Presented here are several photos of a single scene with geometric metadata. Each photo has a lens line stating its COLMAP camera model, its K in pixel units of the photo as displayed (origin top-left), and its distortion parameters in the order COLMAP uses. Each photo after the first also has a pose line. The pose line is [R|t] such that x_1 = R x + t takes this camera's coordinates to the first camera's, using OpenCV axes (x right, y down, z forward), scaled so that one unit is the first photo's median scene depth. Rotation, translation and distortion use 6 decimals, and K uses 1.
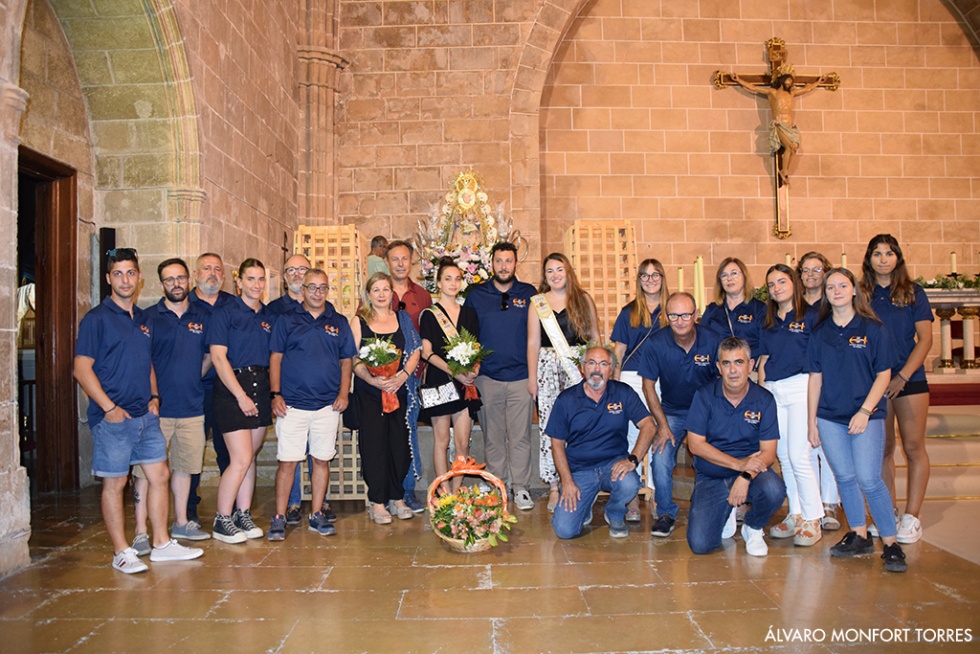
lens RADIAL K [[1083.7, 0, 488.1], [0, 1083.7, 311.3], [0, 0, 1]] dist [-0.163837, 0.465526]
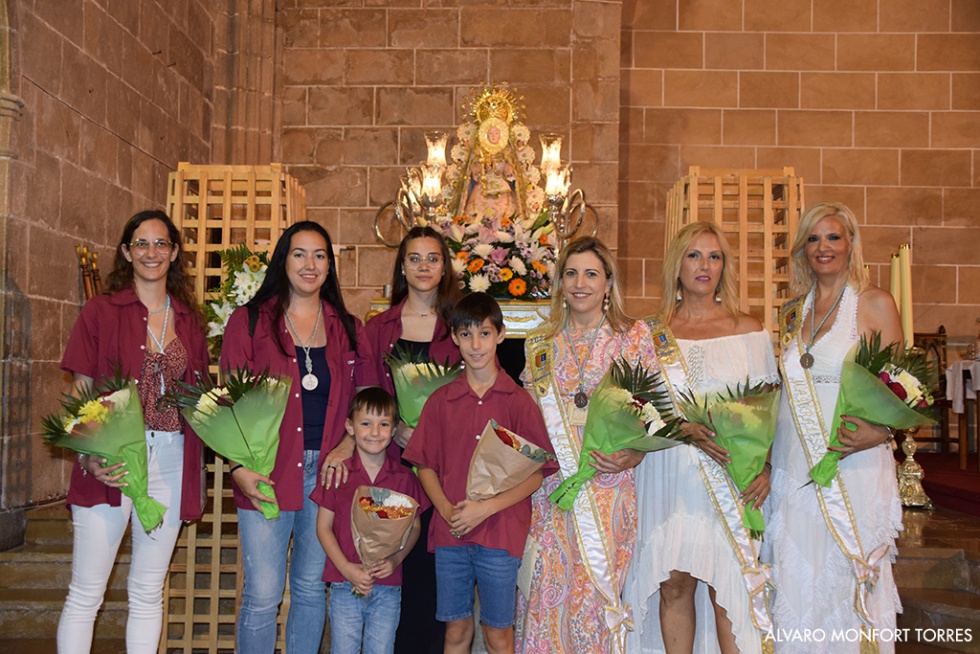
lens RADIAL K [[1376.0, 0, 490.0], [0, 1376.0, 327.0], [0, 0, 1]] dist [-0.008567, 0.649547]
pose [[0.999063, 0.029757, -0.031423, 0.003887], [-0.029908, 0.999543, -0.004369, 0.001068], [0.031279, 0.005304, 0.999497, 0.243715]]
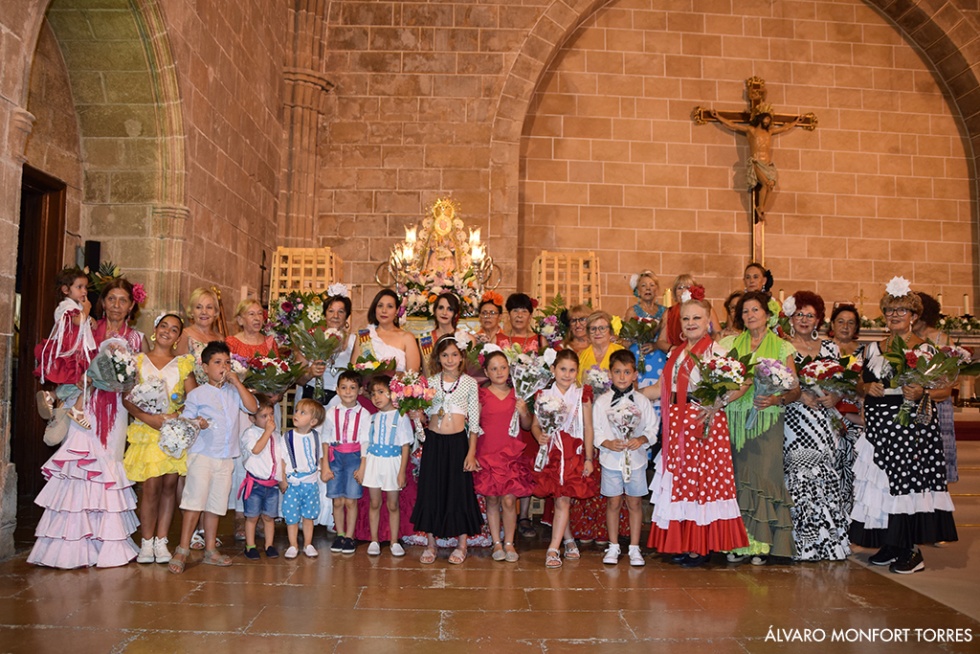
lens RADIAL K [[1251.8, 0, 520.4], [0, 1251.8, 285.0], [0, 0, 1]] dist [-0.184450, 0.530895]
pose [[0.999085, 0.035217, 0.024283, 0.024101], [-0.034018, 0.998260, -0.048170, 0.006410], [-0.025937, 0.047300, 0.998544, -0.164494]]
